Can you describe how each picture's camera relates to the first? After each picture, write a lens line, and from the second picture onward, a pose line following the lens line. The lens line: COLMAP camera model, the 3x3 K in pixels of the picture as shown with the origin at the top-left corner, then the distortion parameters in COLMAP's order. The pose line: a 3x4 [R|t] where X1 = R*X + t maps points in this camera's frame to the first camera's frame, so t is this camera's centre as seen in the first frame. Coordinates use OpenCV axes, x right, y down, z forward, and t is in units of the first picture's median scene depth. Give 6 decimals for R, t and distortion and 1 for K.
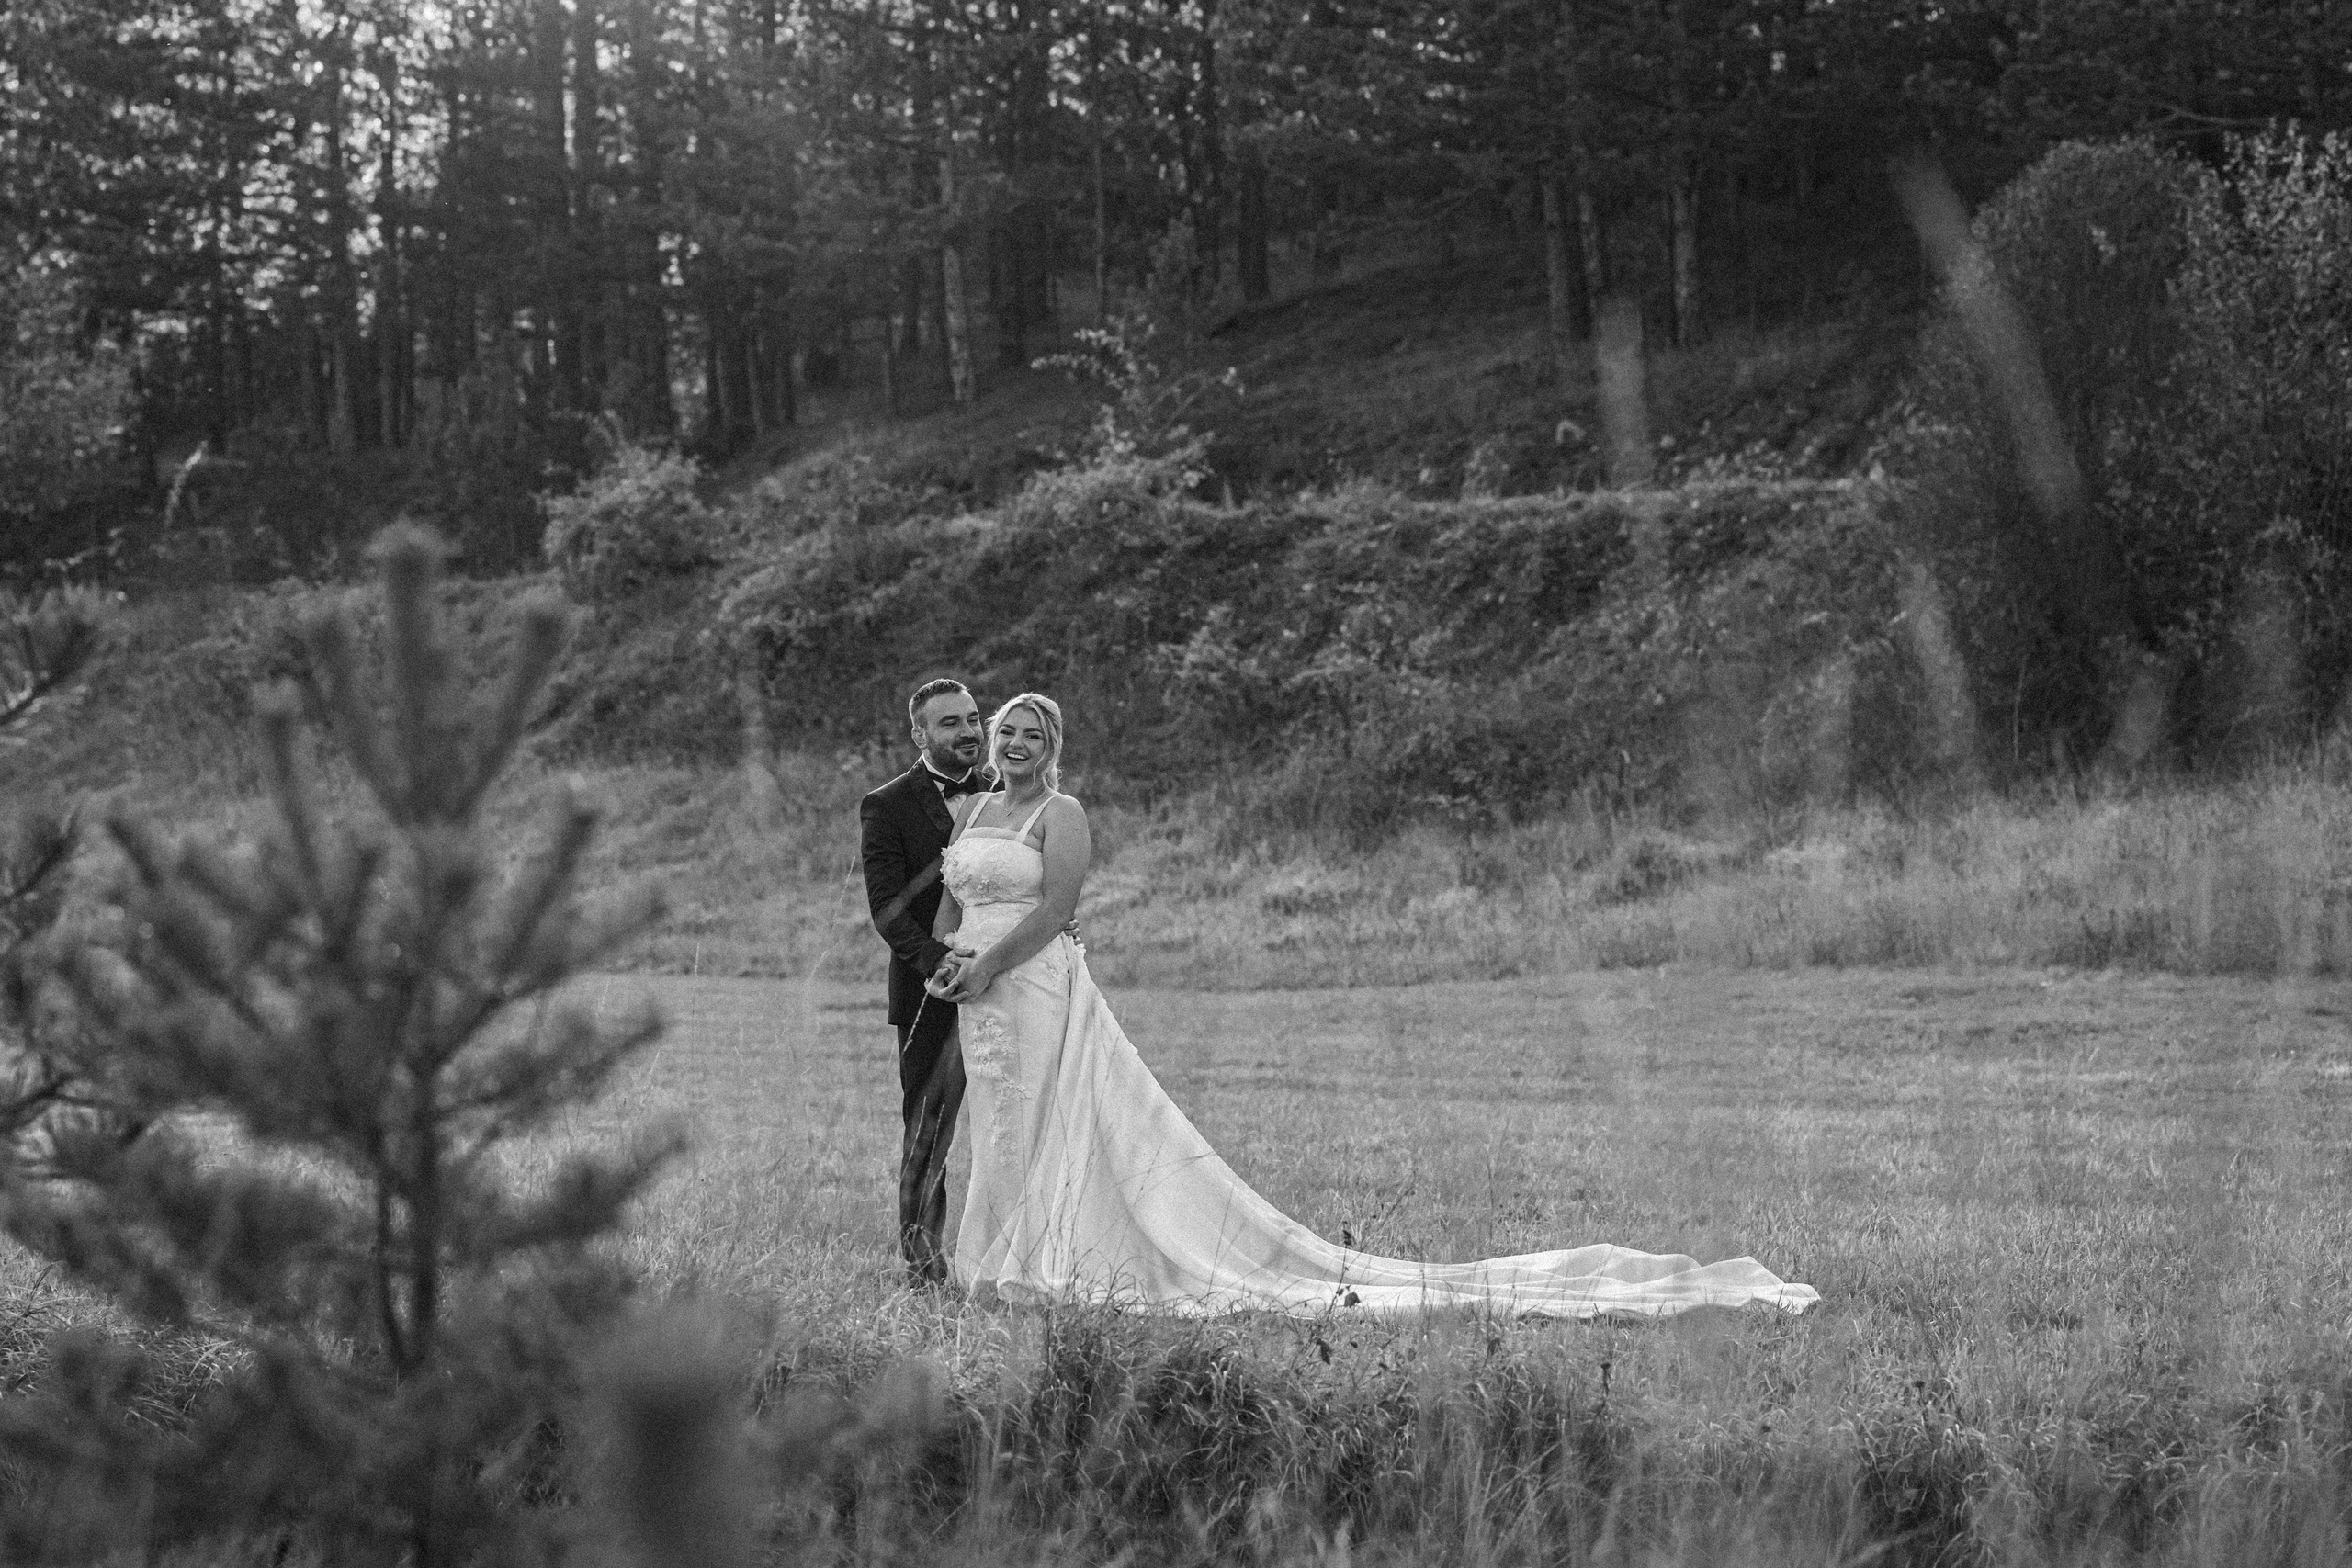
lens RADIAL K [[5769.6, 0, 1176.0], [0, 5769.6, 784.0], [0, 0, 1]] dist [0.062768, 0.710301]
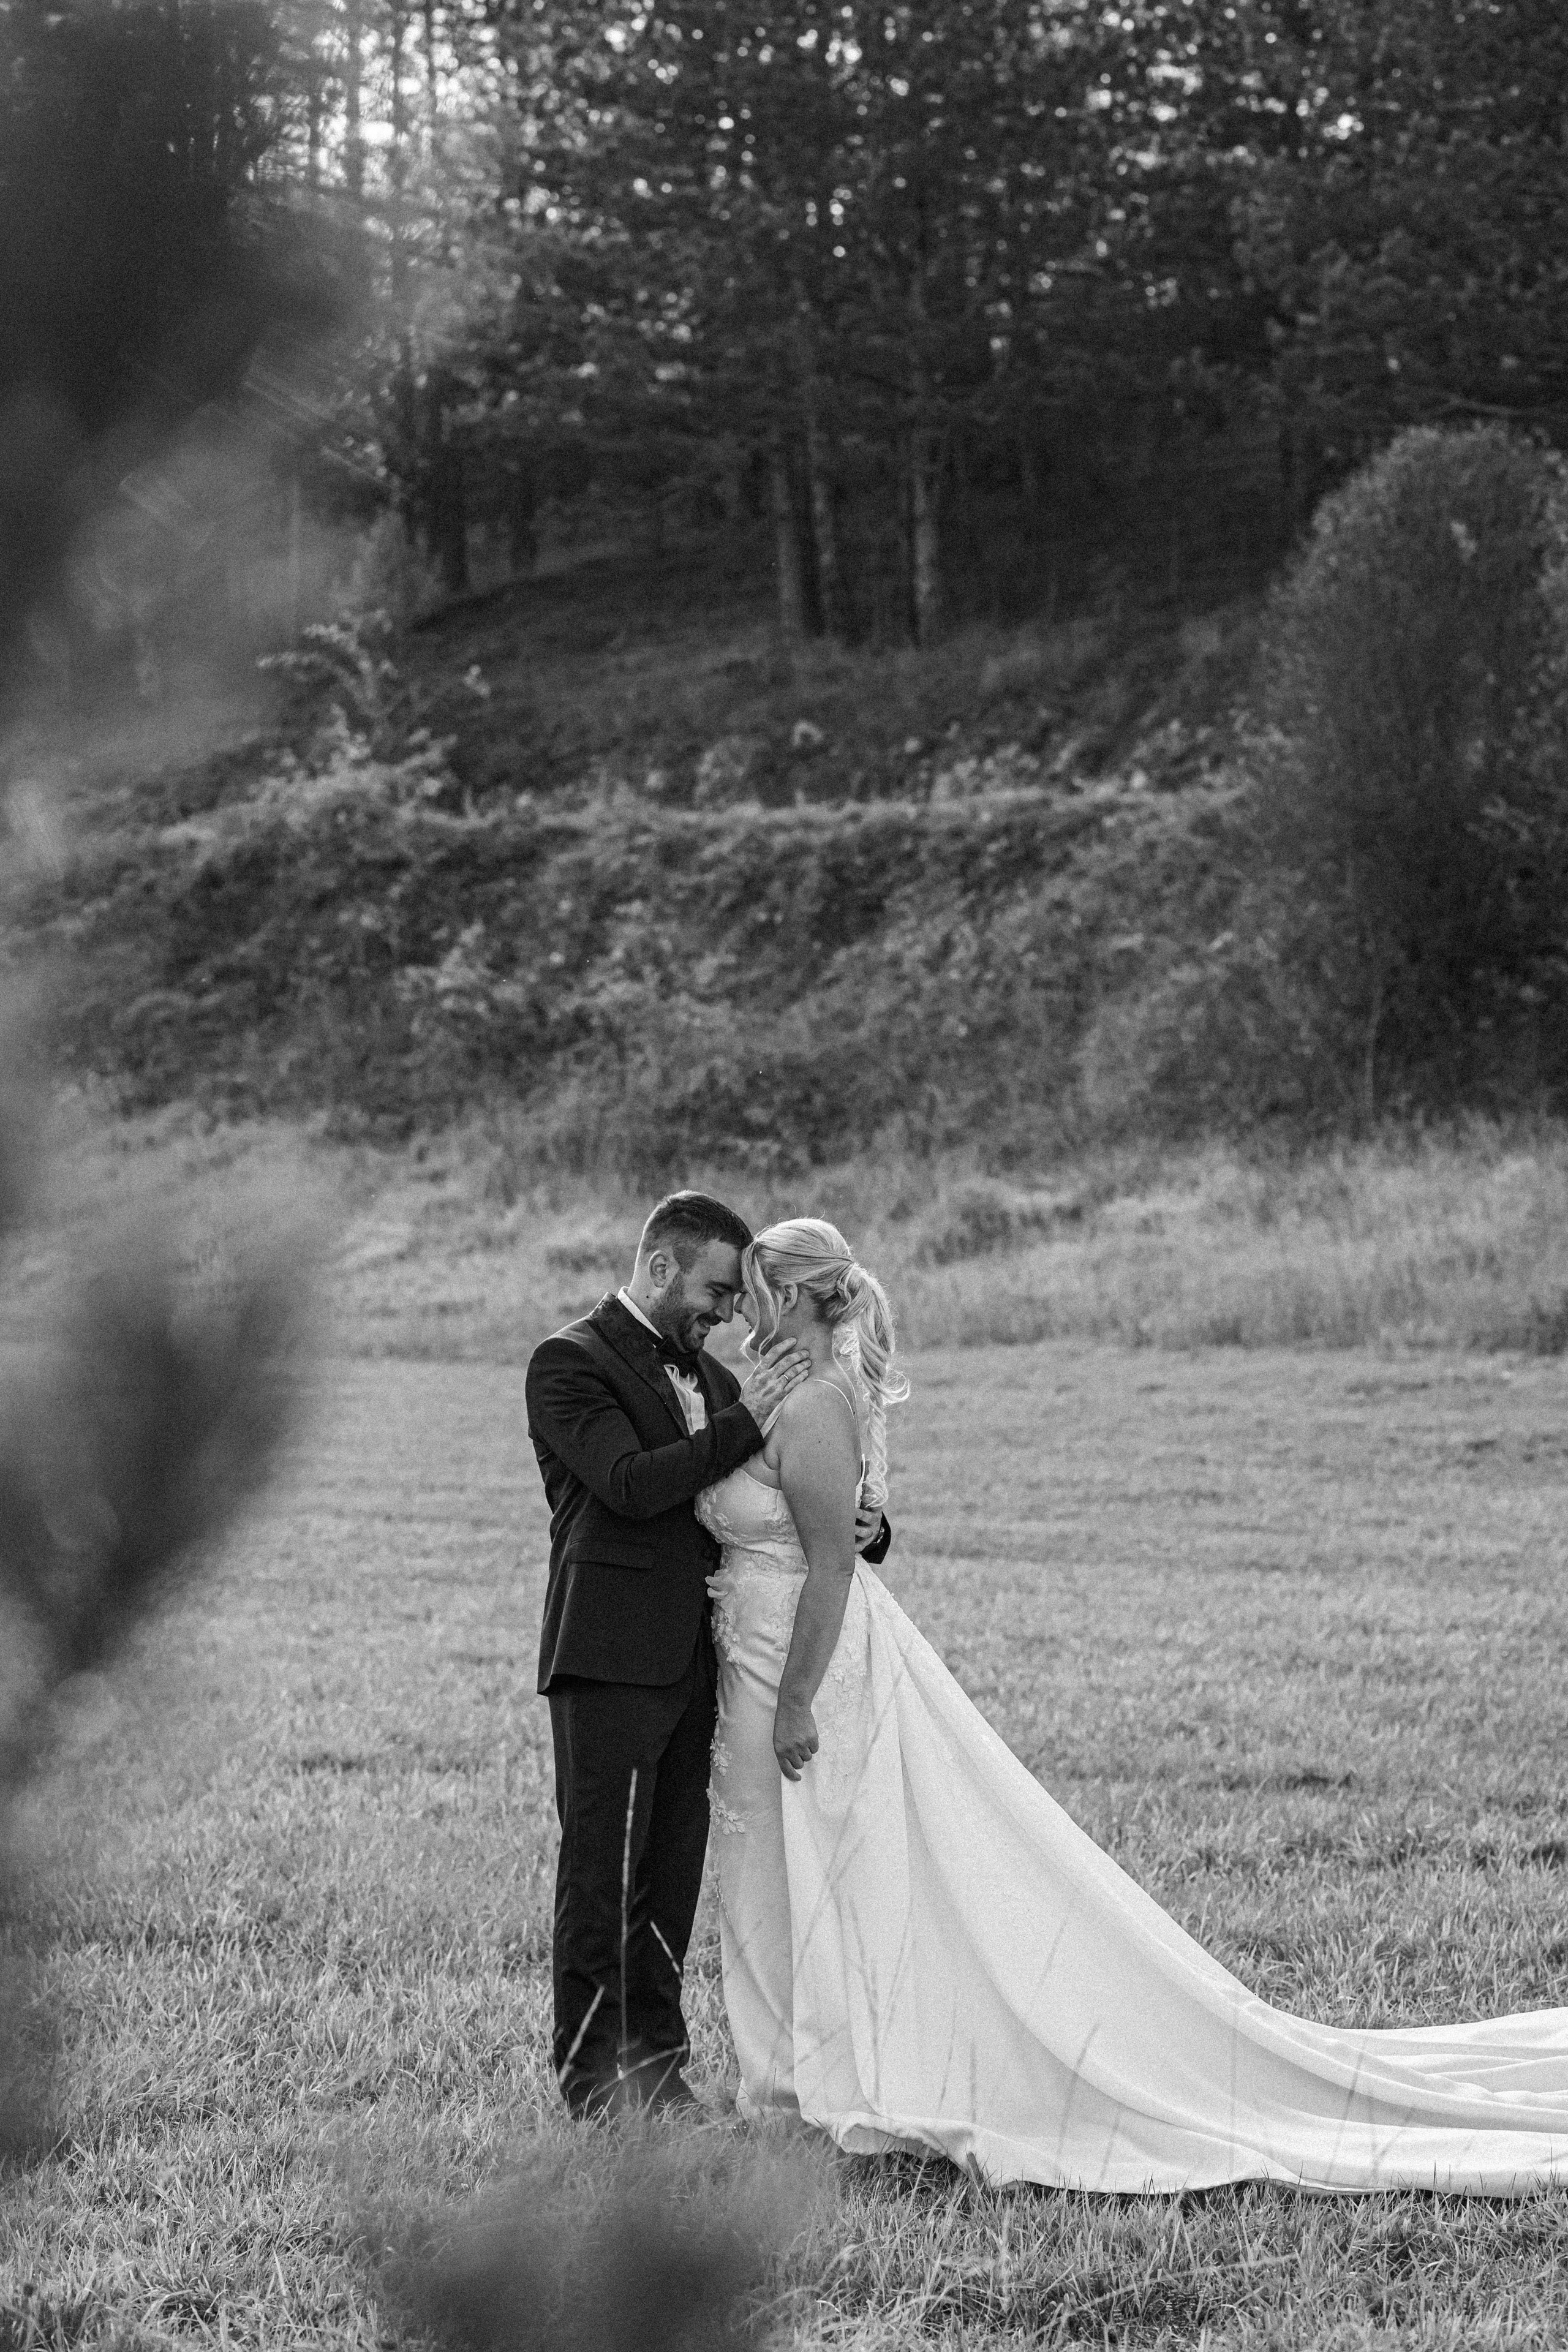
lens RADIAL K [[5510.7, 0, 785.0], [0, 5510.7, 1318.9], [0, 0, 1]] dist [0.017831, -0.418758]
pose [[0.995382, -0.008265, 0.095639, -0.027753], [0.003649, 0.998824, 0.048341, -0.010464], [-0.095927, -0.047769, 0.994242, 0.112404]]
